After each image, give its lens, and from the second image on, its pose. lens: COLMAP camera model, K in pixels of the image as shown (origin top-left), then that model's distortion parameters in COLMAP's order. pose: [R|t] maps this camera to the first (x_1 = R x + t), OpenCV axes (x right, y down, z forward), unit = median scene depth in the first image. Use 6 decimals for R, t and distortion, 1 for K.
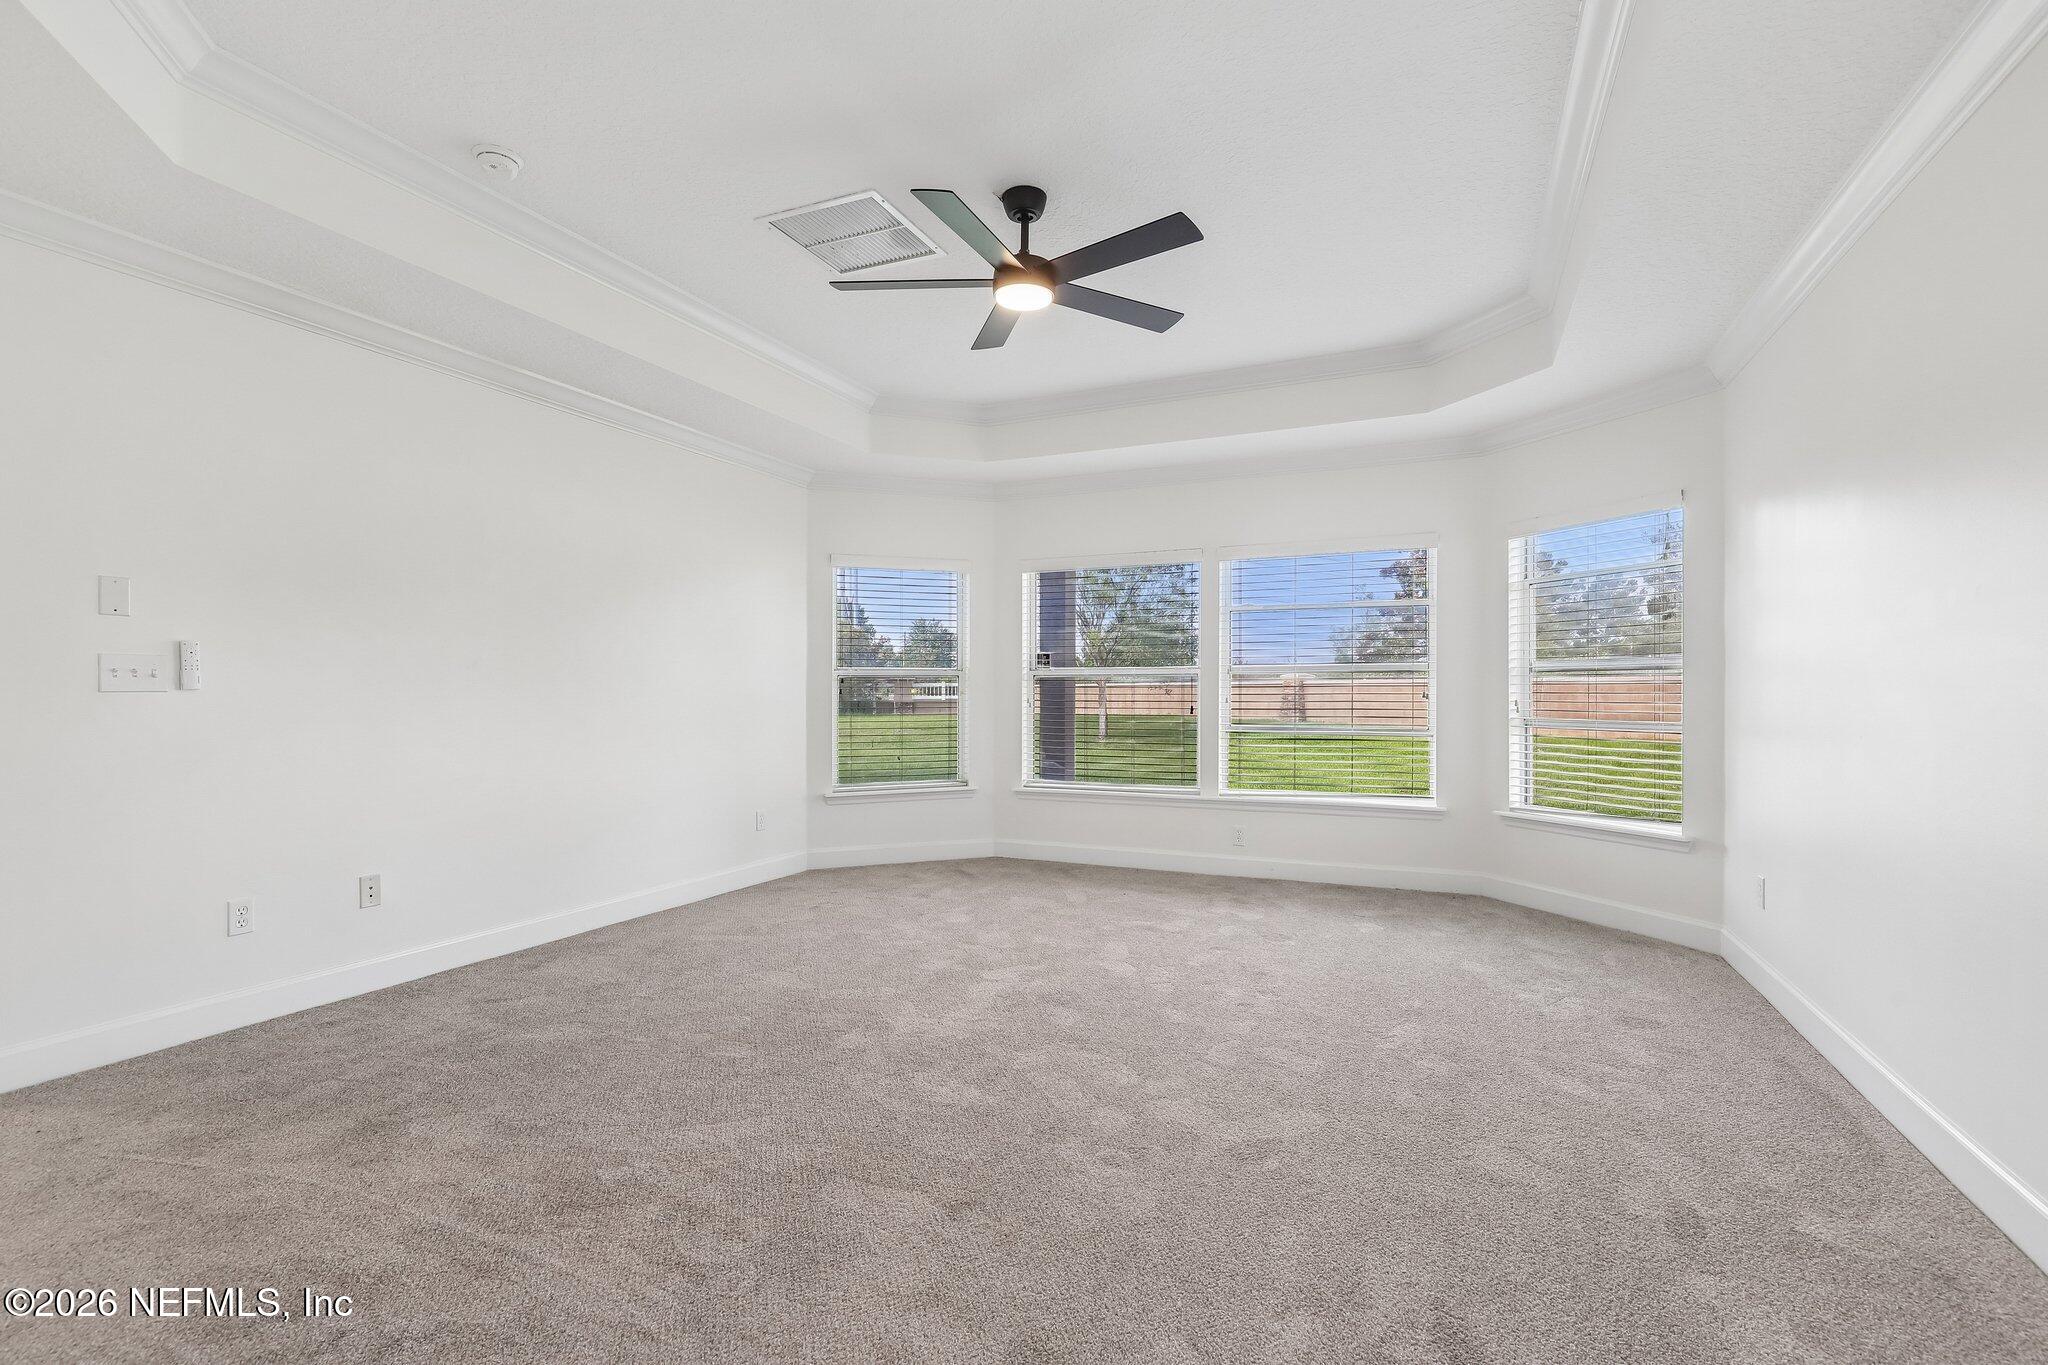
lens RADIAL K [[928.2, 0, 1037.4], [0, 928.2, 691.5], [0, 0, 1]] dist [0.002204, -0.001029]
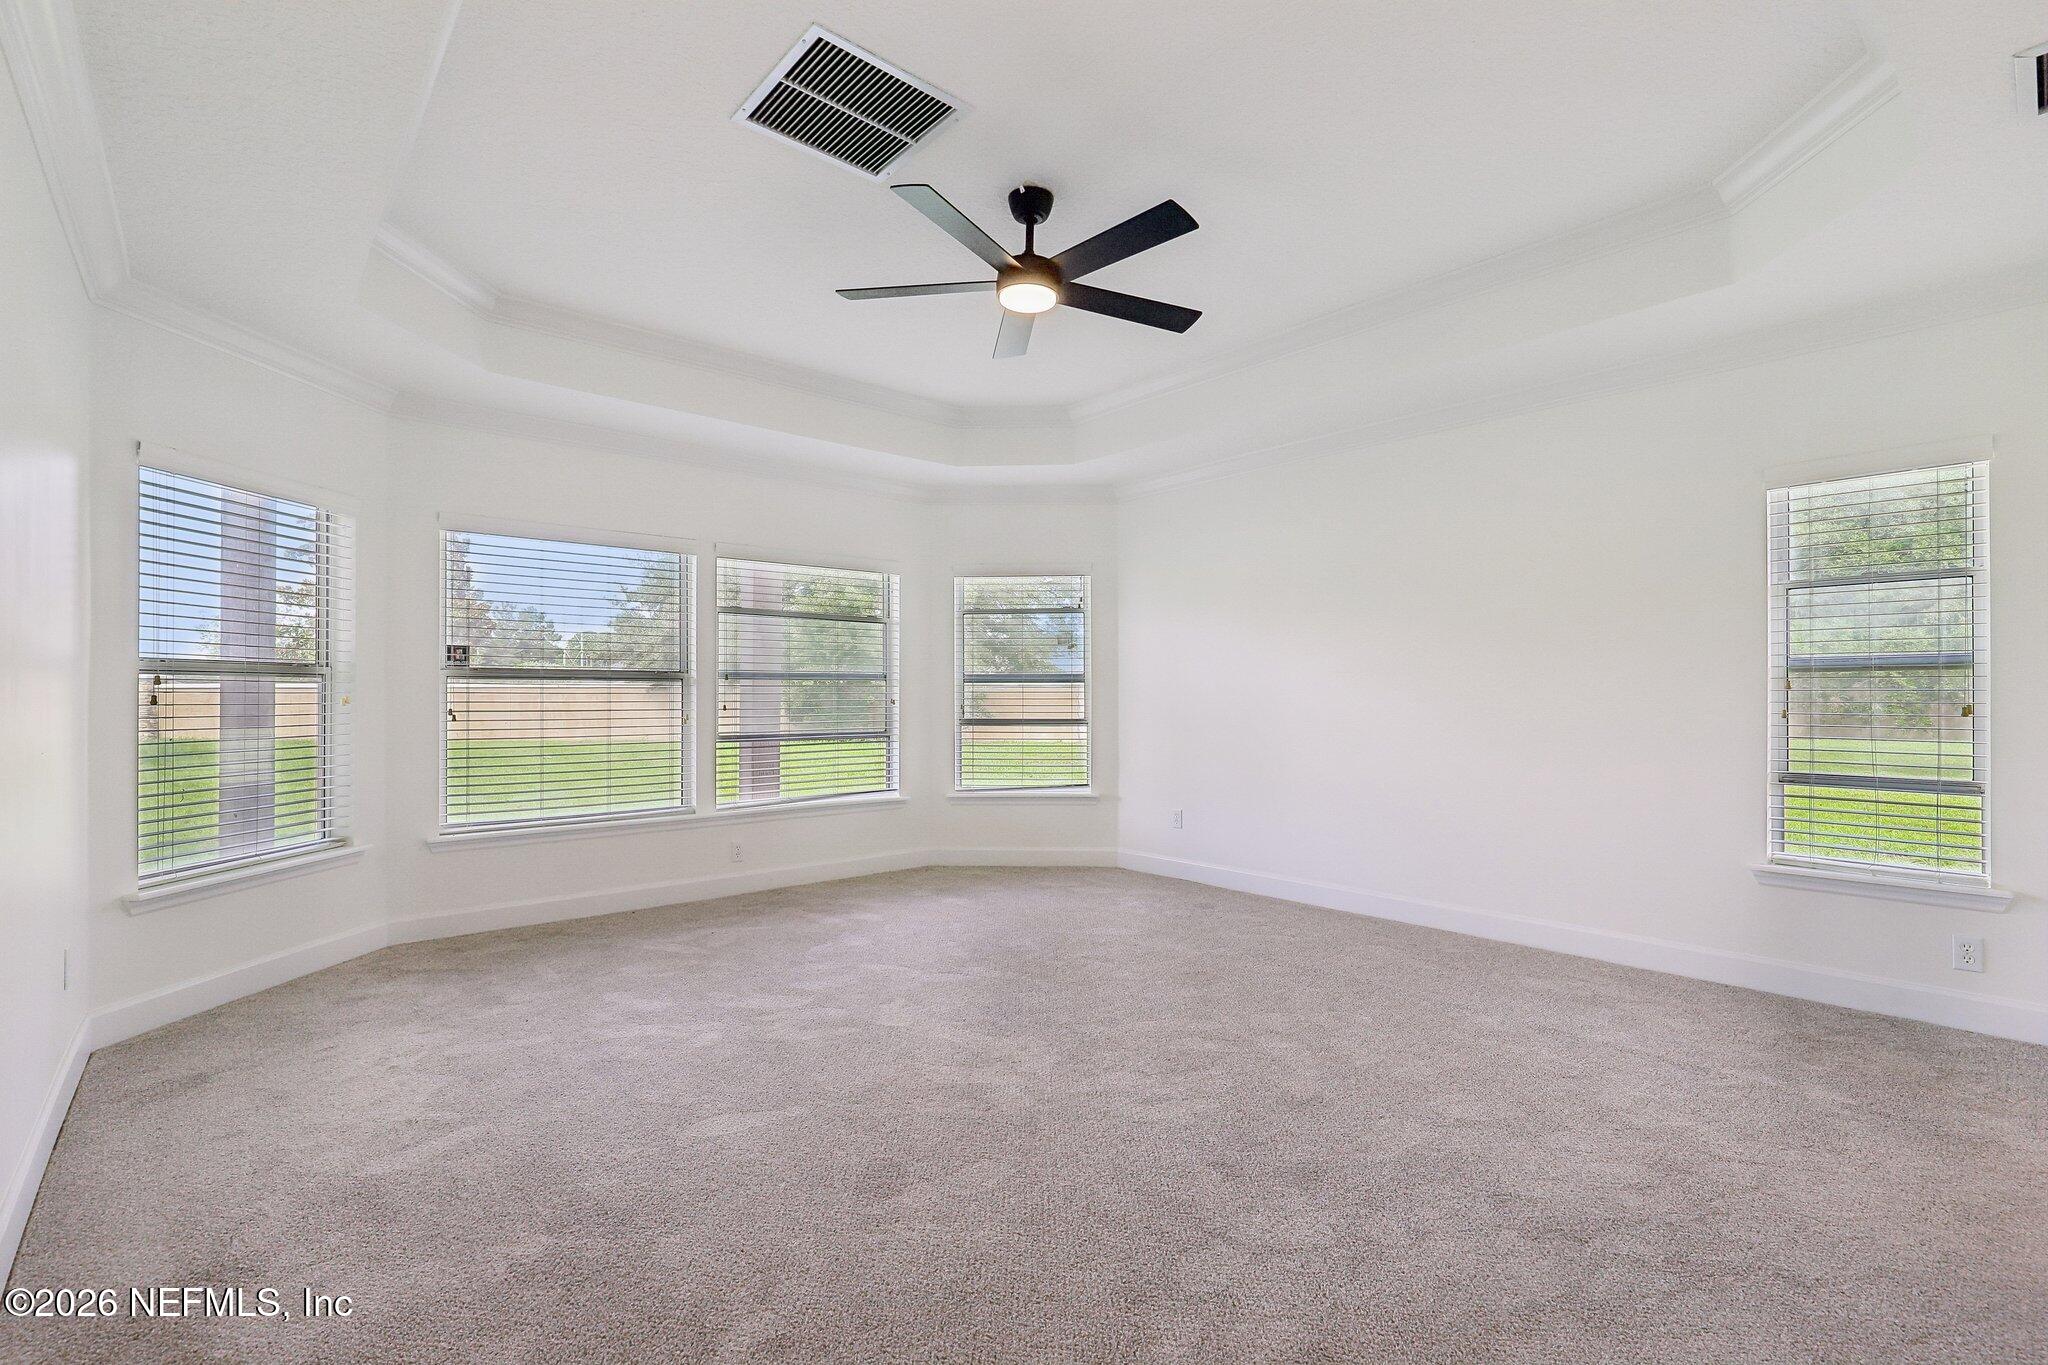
lens RADIAL K [[930.0, 0, 1029.1], [0, 930.0, 691.7], [0, 0, 1]] dist [0.000462, -0.000186]
pose [[0.427535, 0.002247, 0.903996, -0.642216], [0.002121, 0.999992, -0.003489, -0.004004], [-0.903996, 0.003409, 0.427527, 0.409053]]
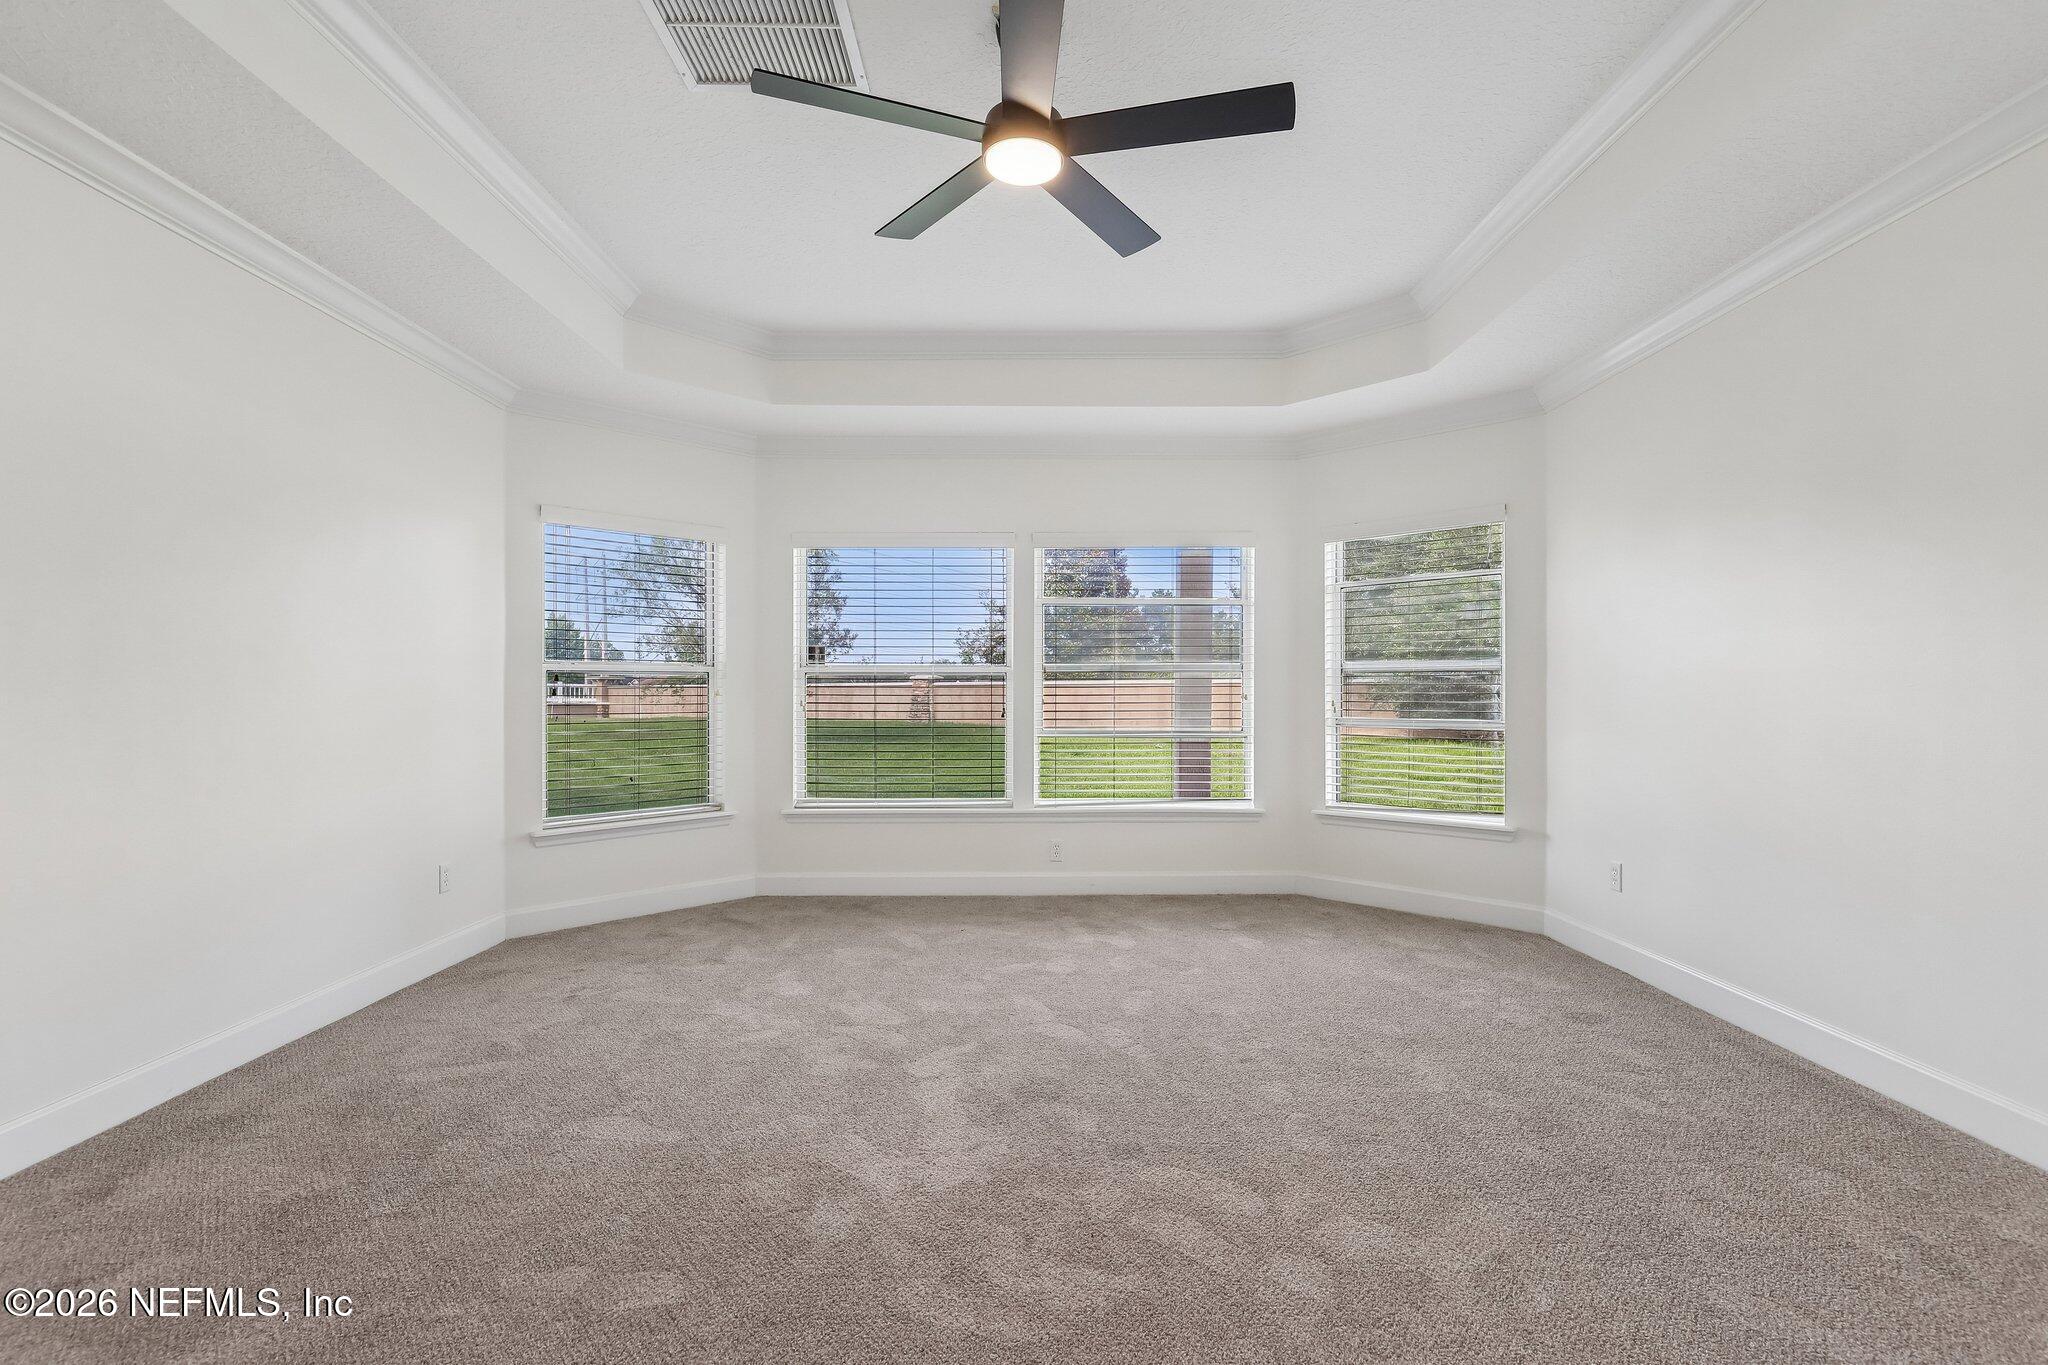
lens RADIAL K [[928.2, 0, 1037.4], [0, 928.2, 691.5], [0, 0, 1]] dist [0.002204, -0.001029]
pose [[0.910194, 0.000772, 0.414181, -0.222496], [-0.000063, 0.999999, -0.001724, 0.001207], [-0.414182, 0.001543, 0.910193, 0.224789]]
